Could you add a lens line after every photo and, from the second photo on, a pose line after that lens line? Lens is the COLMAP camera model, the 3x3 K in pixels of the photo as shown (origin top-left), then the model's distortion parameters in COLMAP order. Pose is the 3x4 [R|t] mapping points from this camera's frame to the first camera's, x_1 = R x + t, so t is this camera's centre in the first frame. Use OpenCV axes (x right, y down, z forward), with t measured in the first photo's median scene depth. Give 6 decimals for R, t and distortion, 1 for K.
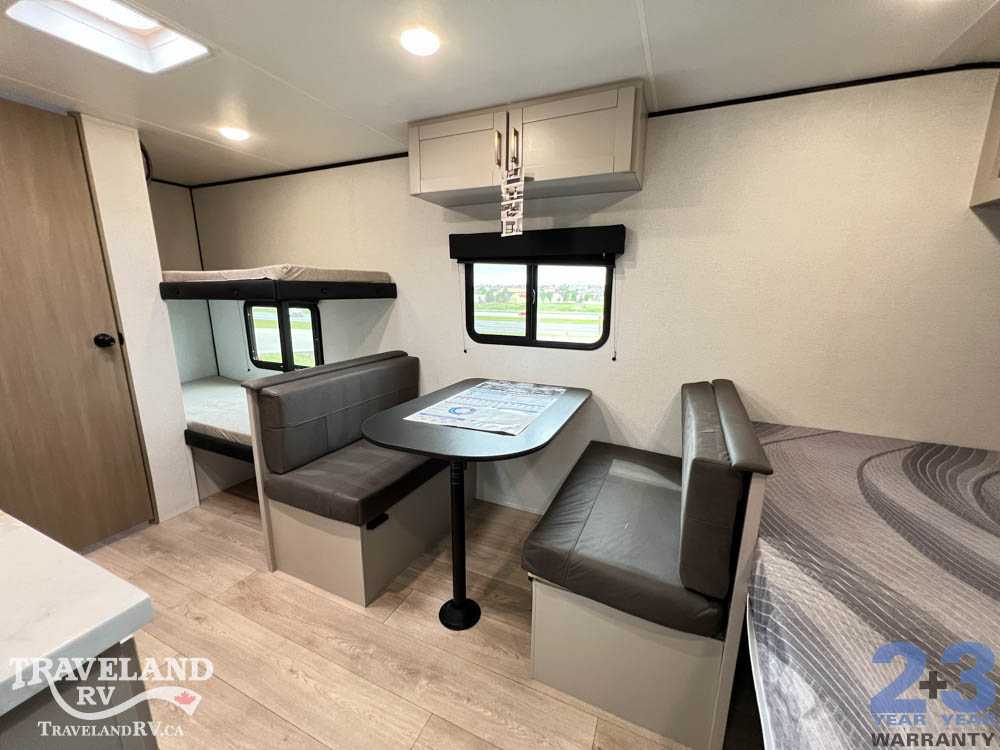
lens RADIAL K [[399.4, 0, 498.8], [0, 399.4, 373.2], [0, 0, 1]] dist [-0.001851, 0.000902]
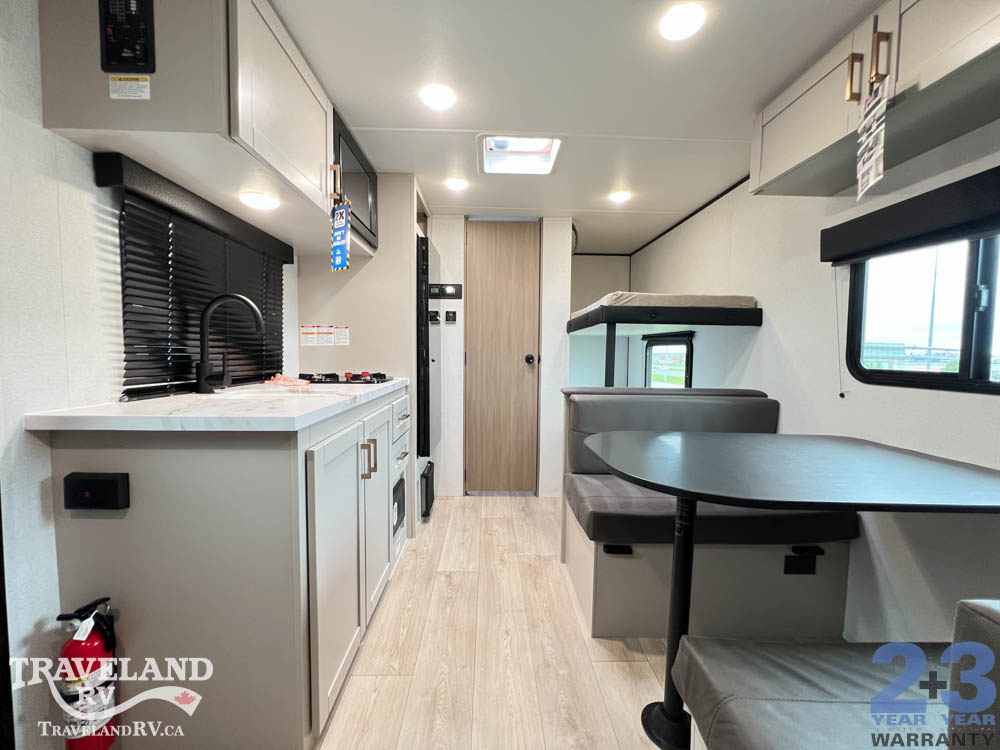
lens RADIAL K [[399.4, 0, 497.8], [0, 399.4, 373.7], [0, 0, 1]] dist [-0.001851, 0.000902]
pose [[0.435610, 0.048491, -0.898828, 0.330023], [-0.196271, 0.979638, -0.042271, 0.063481], [0.878477, 0.194828, 0.436258, 0.255190]]
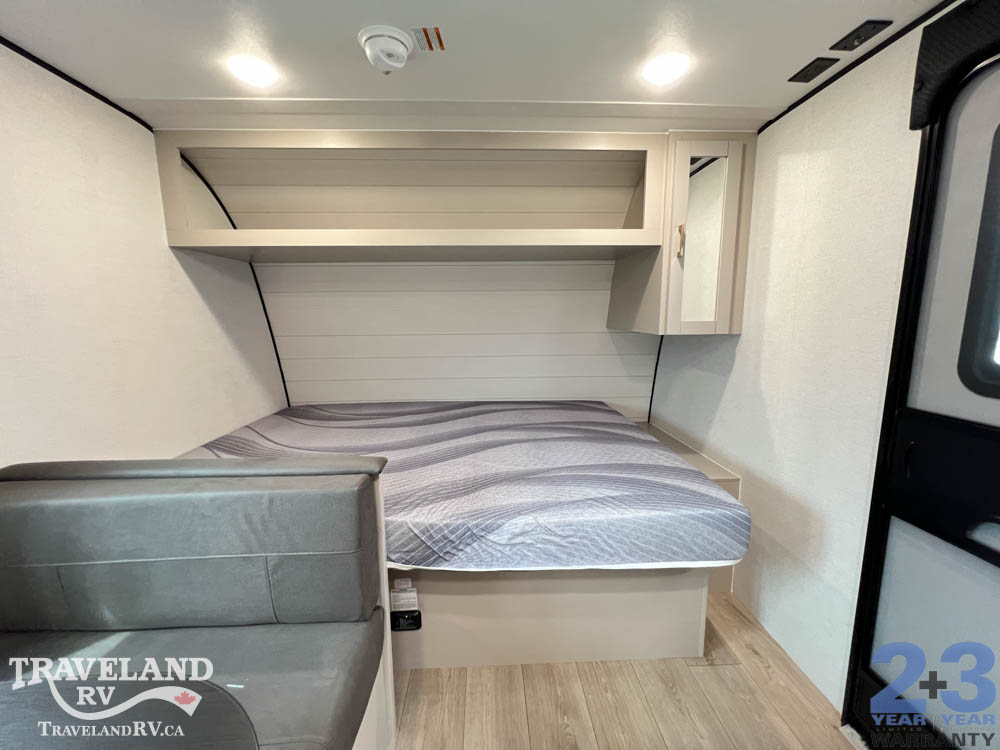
lens RADIAL K [[399.4, 0, 496.0], [0, 399.4, 373.2], [0, 0, 1]] dist [-0.001851, 0.000902]
pose [[-0.447960, -0.129960, 0.884558, -0.260427], [0.188873, 0.953294, 0.235708, -0.116769], [-0.873876, 0.272657, -0.402491, 0.552630]]
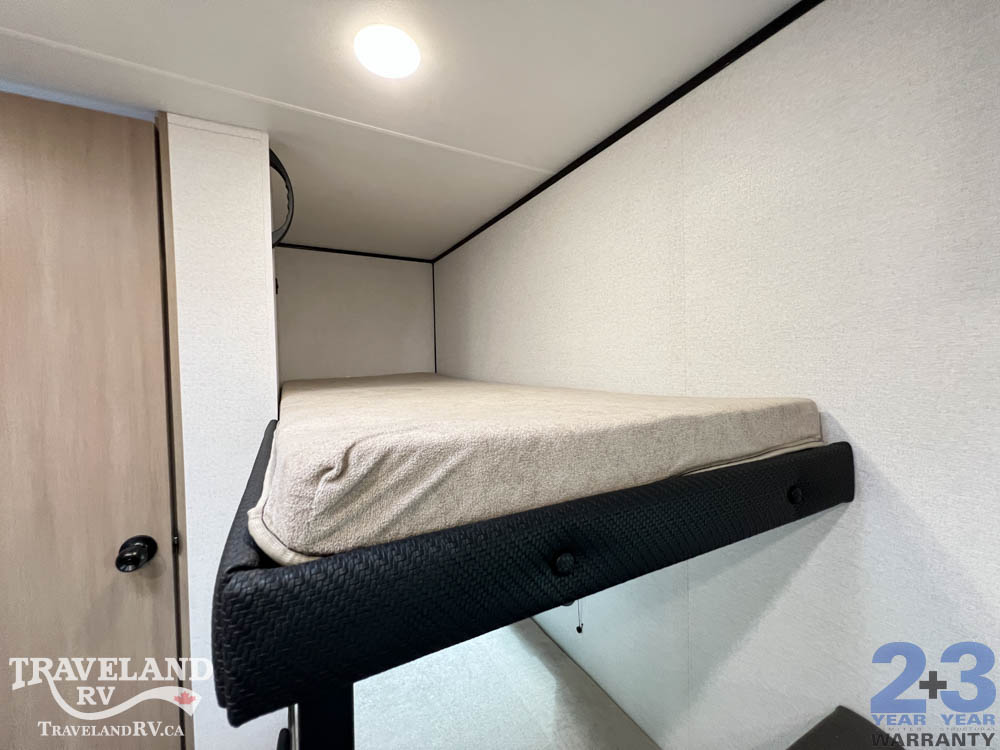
lens RADIAL K [[399.4, 0, 497.8], [0, 399.4, 373.2], [0, 0, 1]] dist [-0.001851, 0.000902]
pose [[0.794158, -0.003456, -0.607701, -0.373685], [-0.104858, 0.984206, -0.142628, -0.277821], [0.598596, 0.176992, 0.781253, 0.880389]]
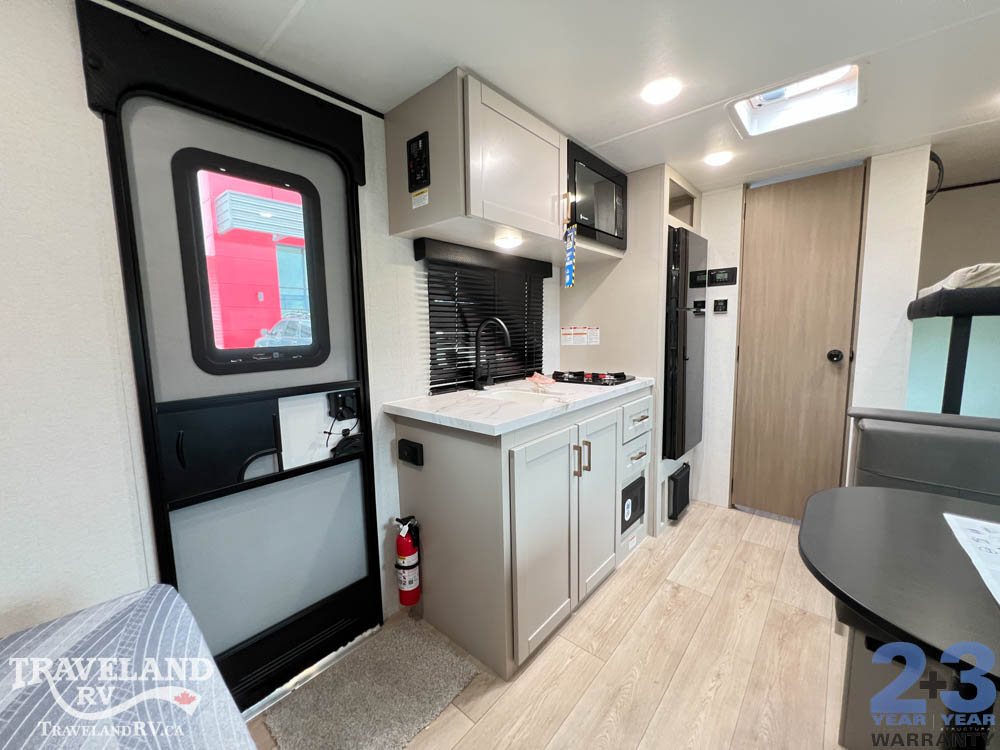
lens RADIAL K [[399.4, 0, 498.1], [0, 399.4, 373.0], [0, 0, 1]] dist [-0.001851, 0.000902]
pose [[-0.288344, 0.110622, -0.951115, 0.390741], [-0.181999, 0.968865, 0.167862, -0.051628], [0.940071, 0.221504, -0.259234, 0.417661]]
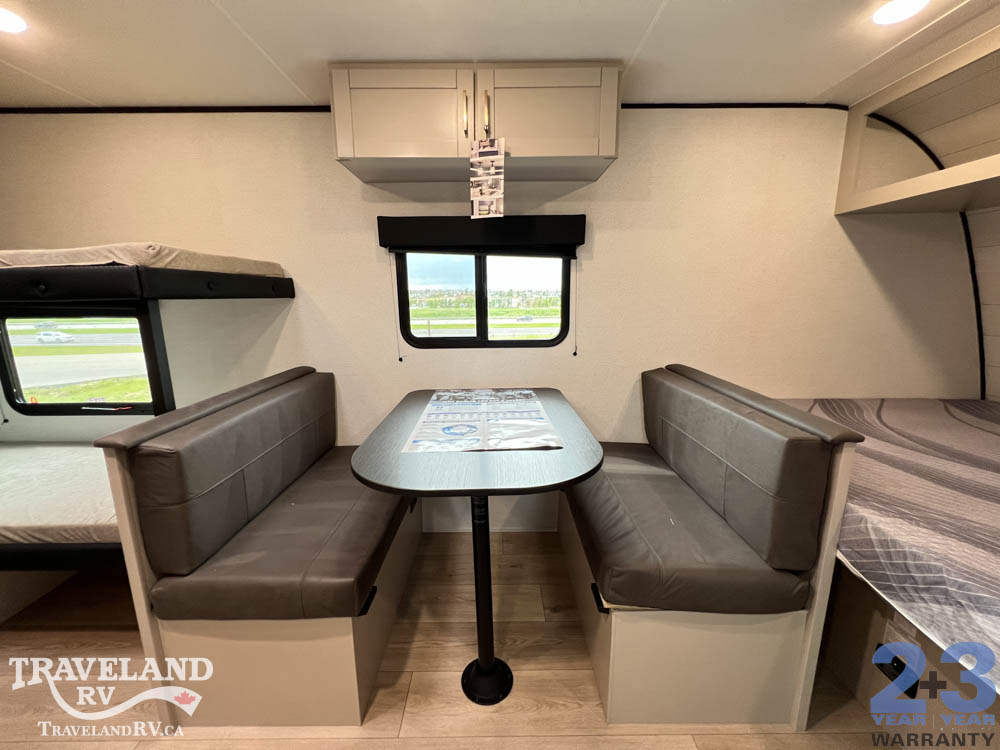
lens RADIAL K [[399.4, 0, 498.6], [0, 399.4, 373.0], [0, 0, 1]] dist [-0.001851, 0.000902]
pose [[0.908237, -0.095026, 0.407523, -0.302838], [0.100506, 0.994904, 0.007996, -0.016751], [-0.406207, 0.033696, 0.913160, 0.203829]]
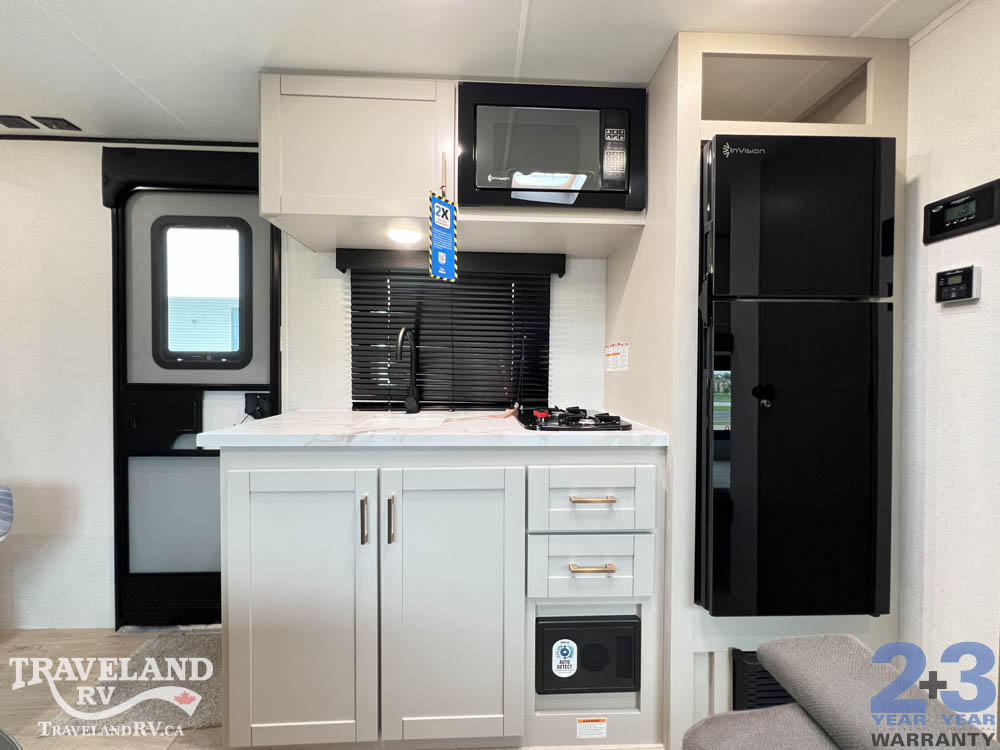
lens RADIAL K [[399.4, 0, 502.1], [0, 399.4, 374.0], [0, 0, 1]] dist [-0.001851, 0.000902]
pose [[-0.889285, -0.002985, -0.457343, -0.358727], [-0.106703, 0.973737, 0.201124, -0.110207], [0.444731, 0.227657, -0.866249, 0.954500]]
